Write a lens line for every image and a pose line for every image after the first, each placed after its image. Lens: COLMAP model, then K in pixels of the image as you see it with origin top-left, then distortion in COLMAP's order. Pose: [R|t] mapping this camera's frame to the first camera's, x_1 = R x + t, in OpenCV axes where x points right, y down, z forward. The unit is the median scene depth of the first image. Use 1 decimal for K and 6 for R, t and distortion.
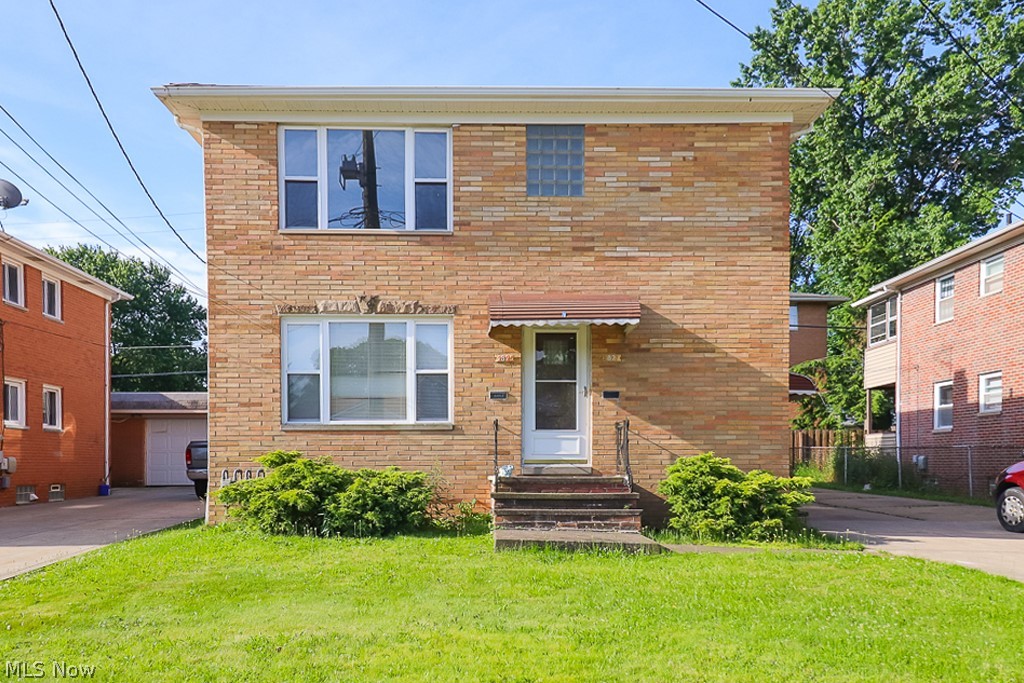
lens RADIAL K [[863.8, 0, 511.0], [0, 863.8, 339.3], [0, 0, 1]] dist [0.063719, -0.001001]
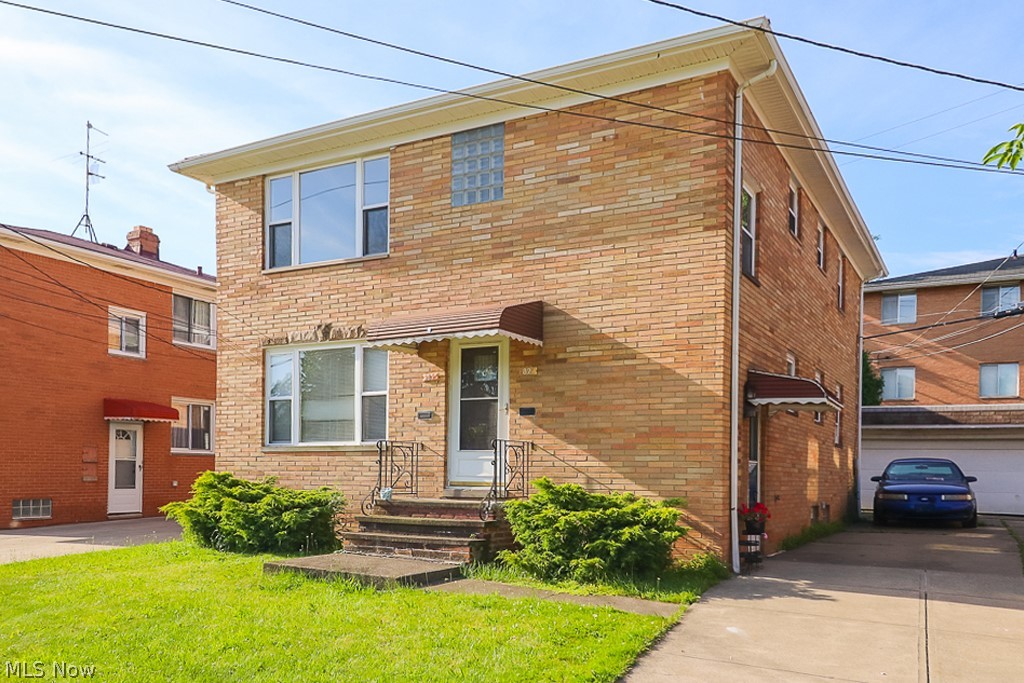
lens RADIAL K [[863.8, 0, 511.3], [0, 863.8, 345.4], [0, 0, 1]] dist [0.063719, -0.001001]
pose [[0.857908, -0.064662, -0.509719, 0.566138], [0.061914, 0.997831, -0.022375, 0.013589], [0.510060, -0.012363, 0.860050, 0.205177]]
